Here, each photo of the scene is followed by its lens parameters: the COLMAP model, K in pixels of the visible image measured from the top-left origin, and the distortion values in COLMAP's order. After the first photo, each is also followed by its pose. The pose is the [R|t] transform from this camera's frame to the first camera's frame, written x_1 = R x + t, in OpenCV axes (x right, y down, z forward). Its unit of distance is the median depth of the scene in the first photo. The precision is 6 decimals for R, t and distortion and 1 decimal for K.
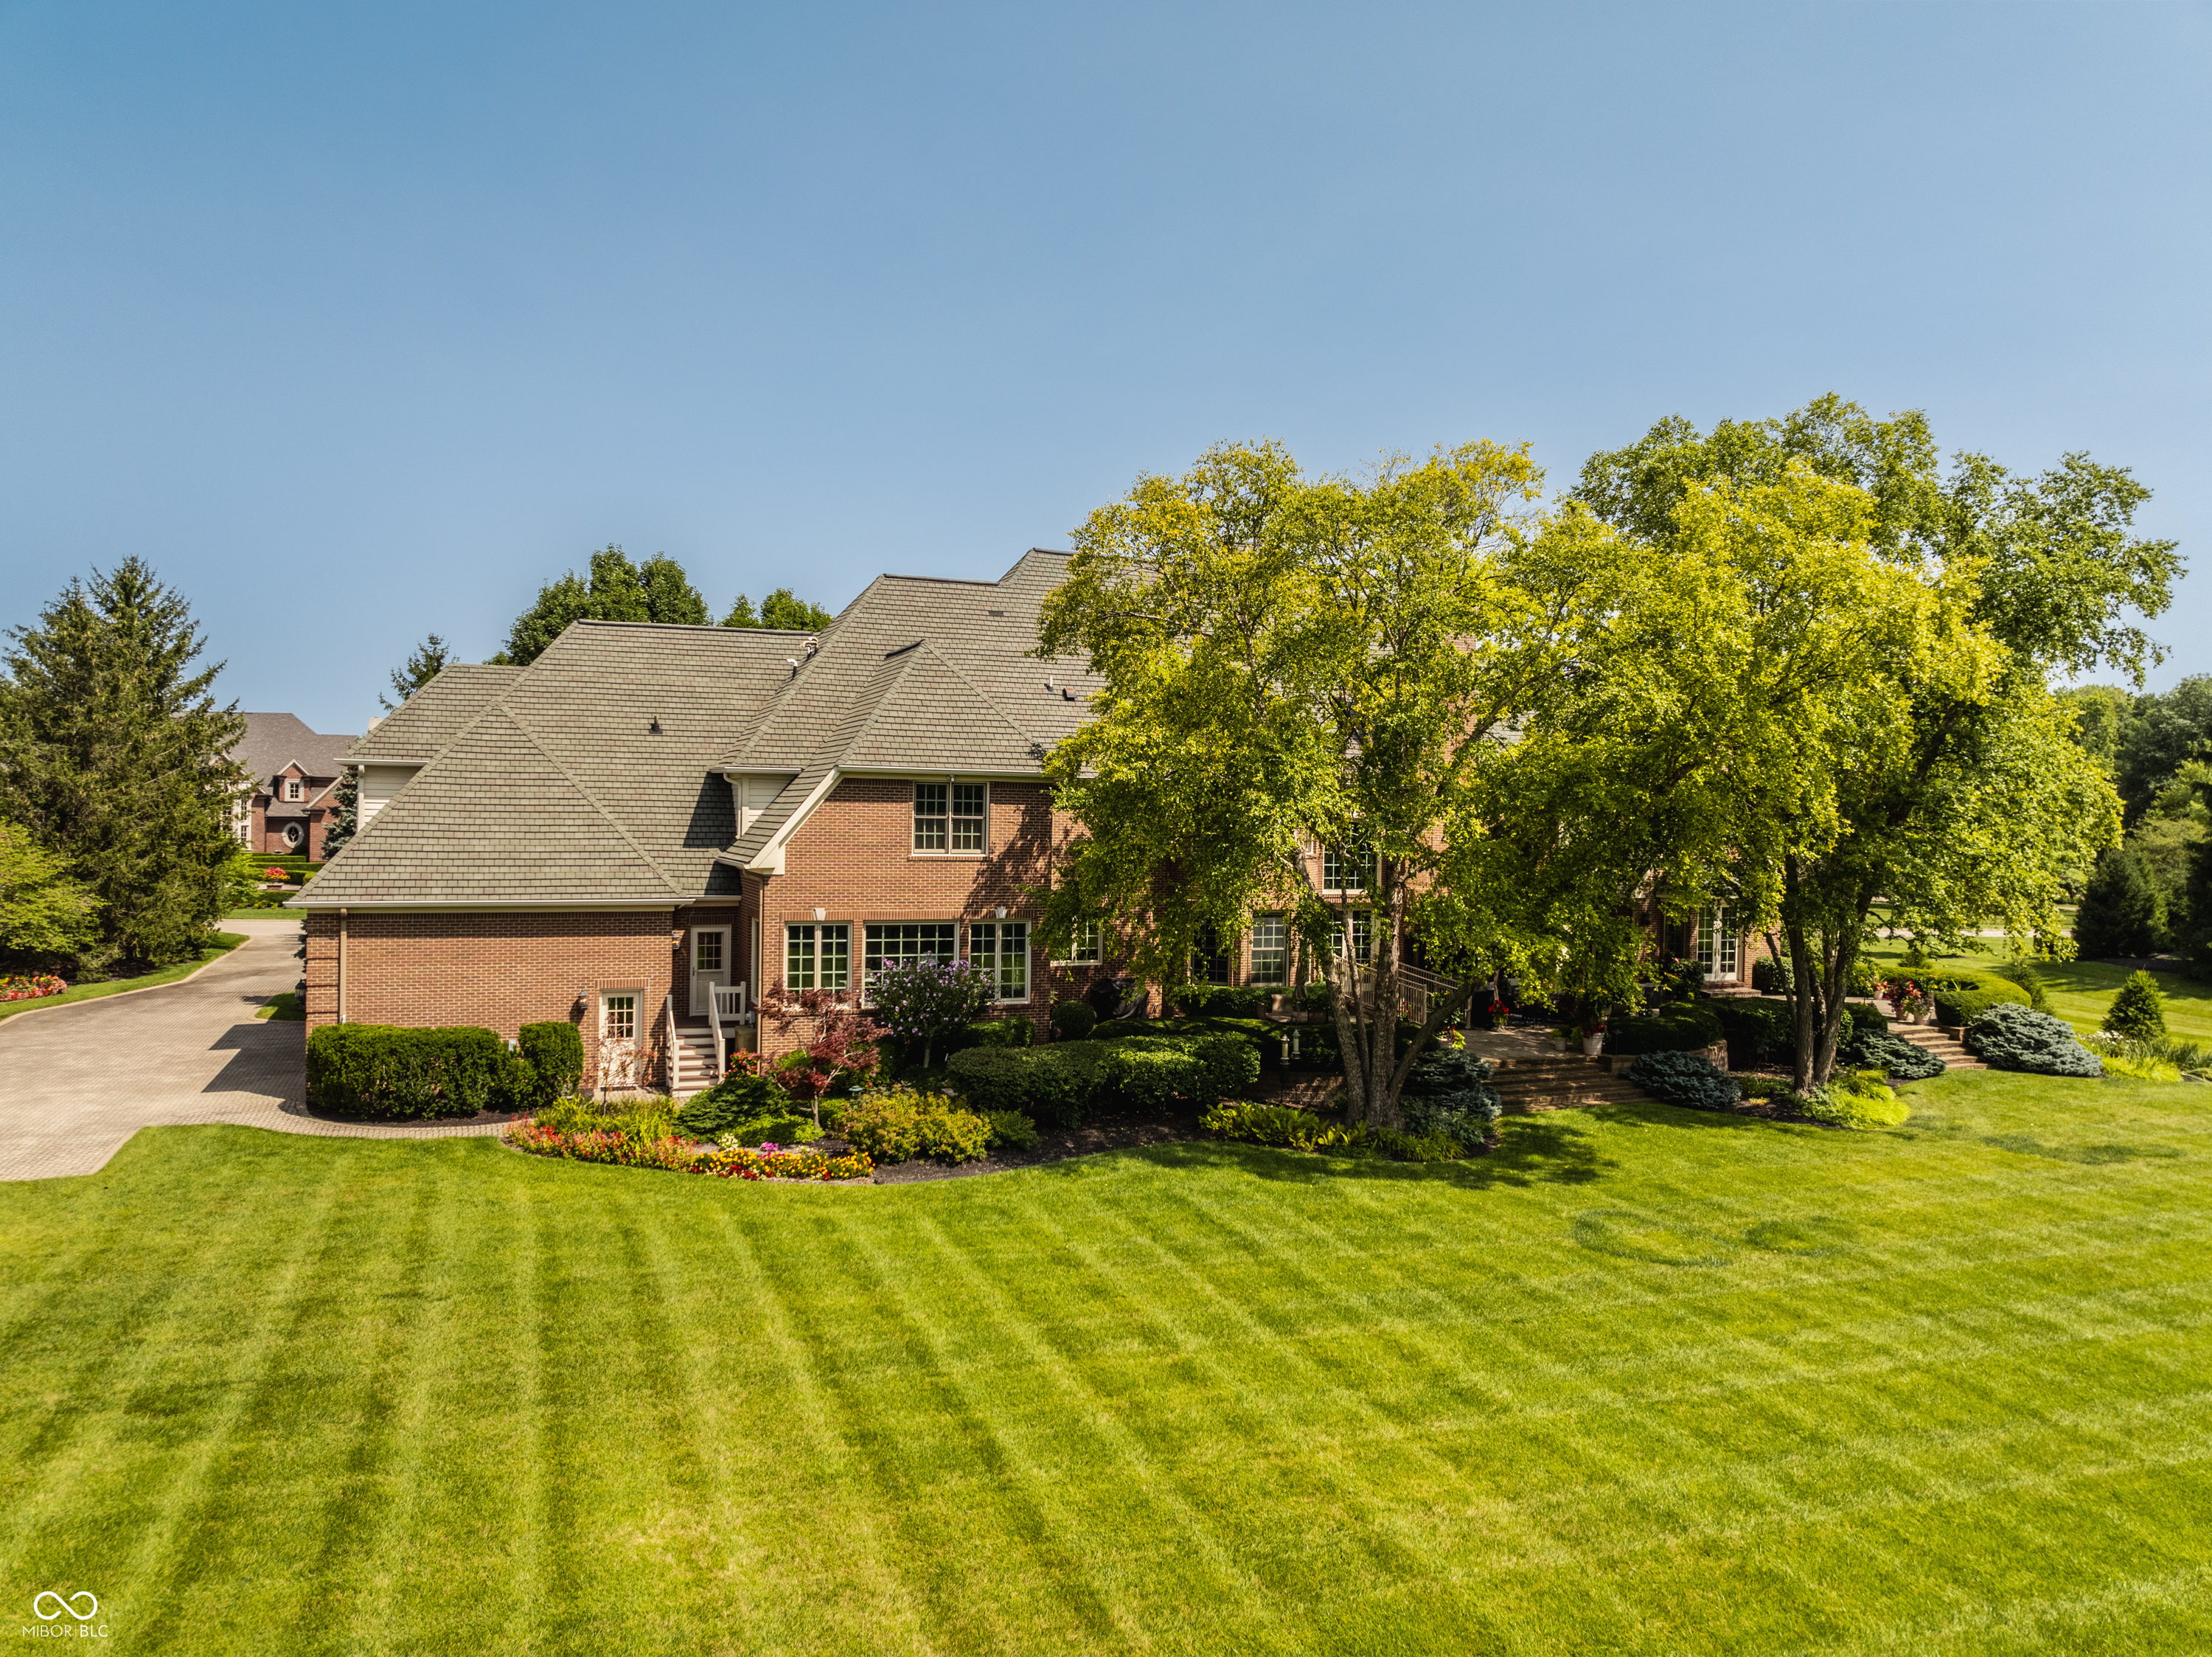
lens RADIAL K [[1535.6, 0, 1091.3], [0, 1535.6, 837.5], [0, 0, 1]] dist [-0.033040, -0.005214]
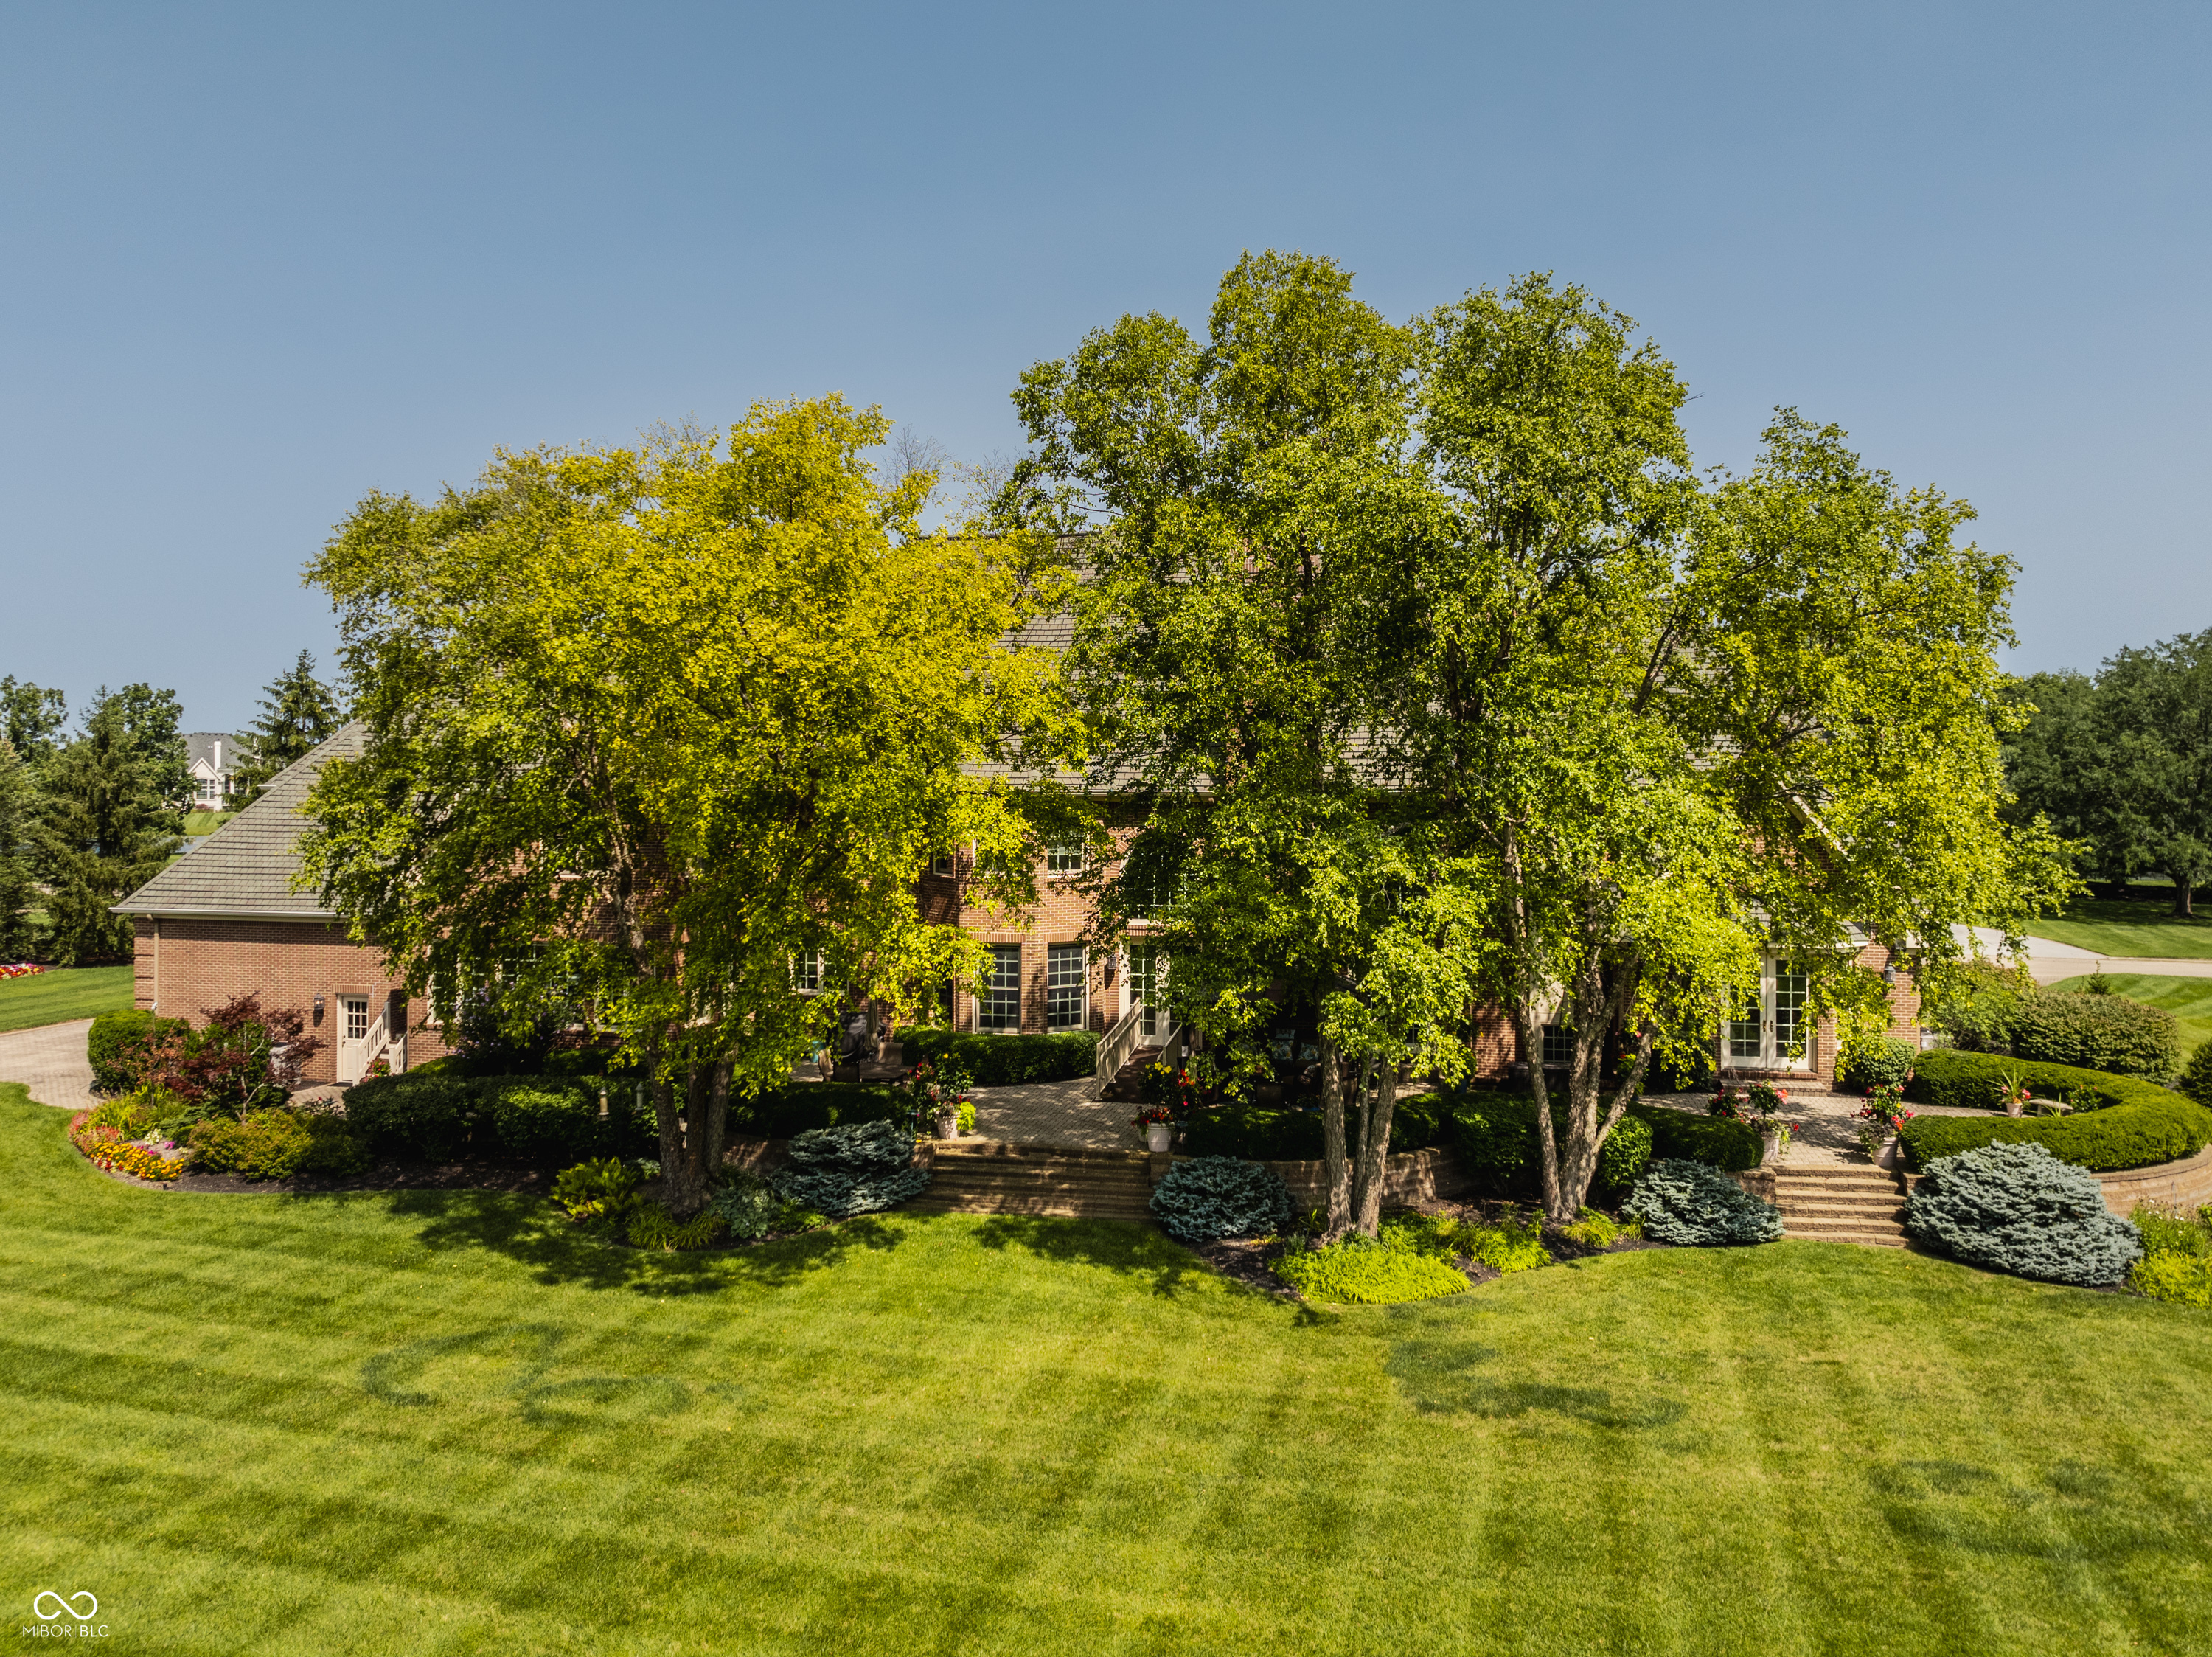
lens RADIAL K [[1689.6, 0, 1170.0], [0, 1689.6, 824.0], [0, 0, 1]] dist [-0.036592, -0.002519]
pose [[0.839796, 0.001433, -0.542900, 0.835884], [0.001162, 0.999989, 0.004438, -0.027264], [0.542900, -0.004358, 0.839786, 0.312200]]
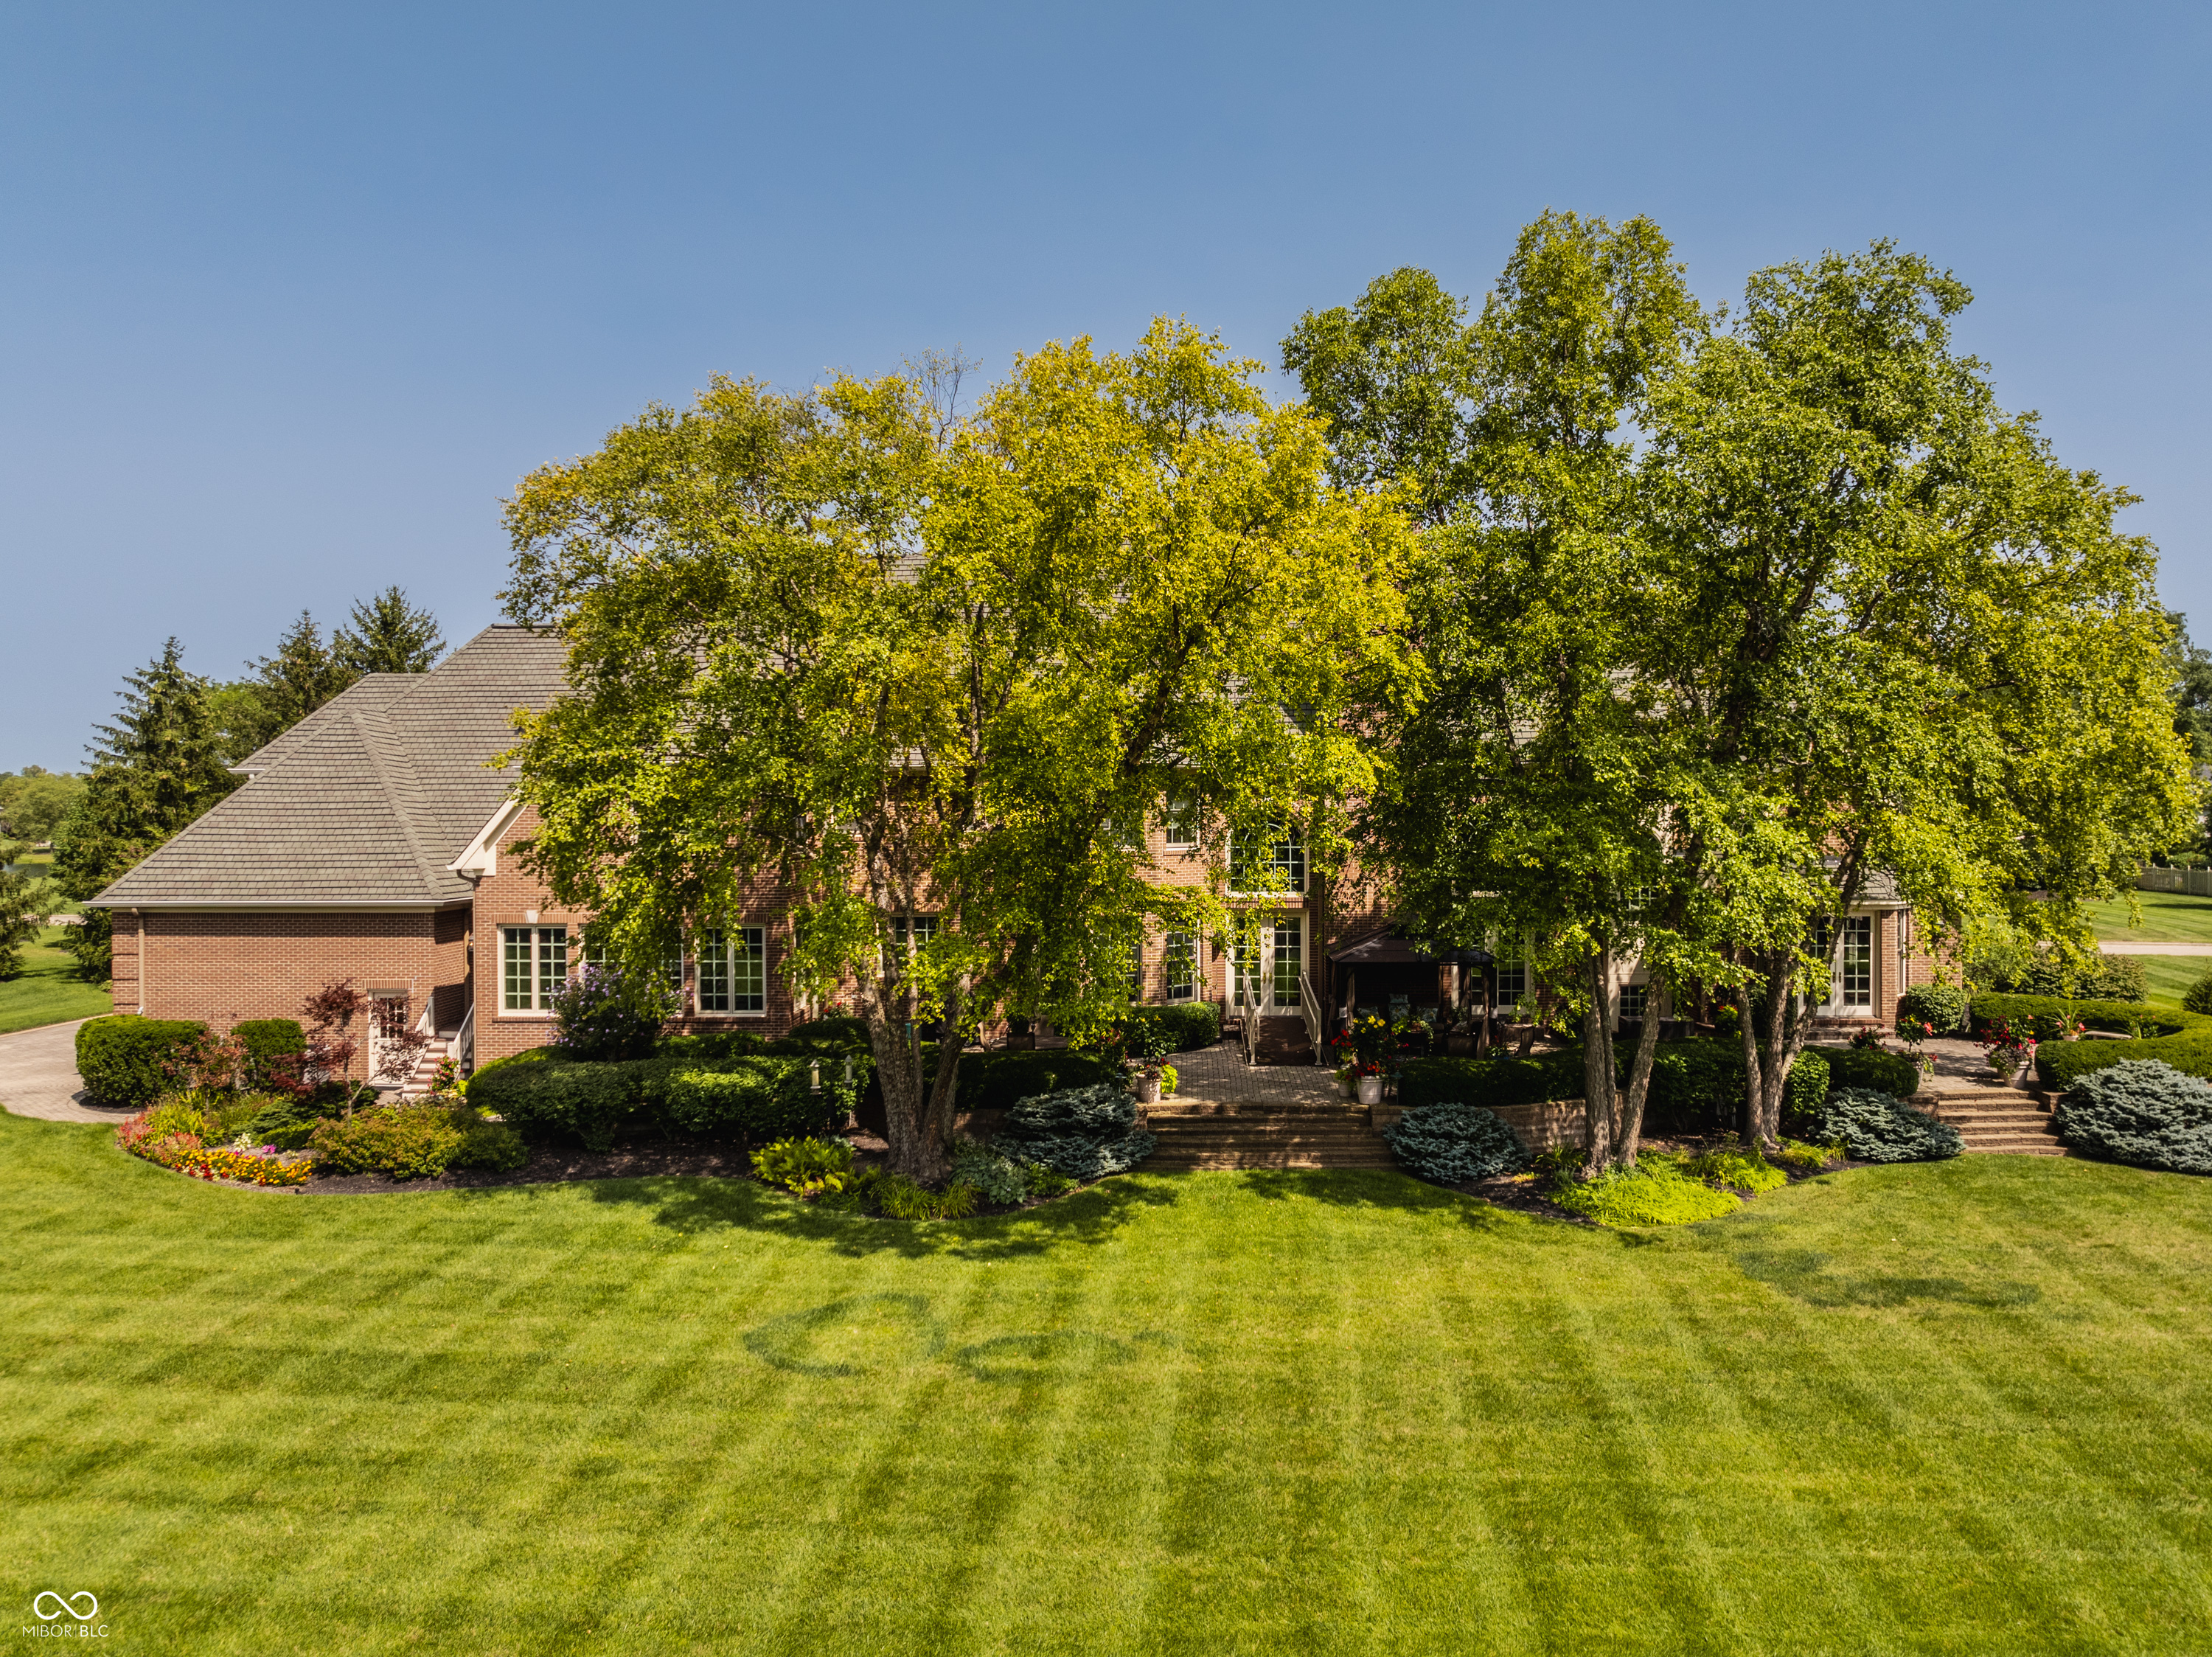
lens RADIAL K [[1634.3, 0, 1220.9], [0, 1634.3, 877.6], [0, 0, 1]] dist [-0.034330, -0.001831]
pose [[0.931082, -0.001824, -0.364806, 0.591735], [0.010101, 0.999733, 0.020780, 0.008866], [0.364670, -0.023032, 0.930852, 0.210452]]
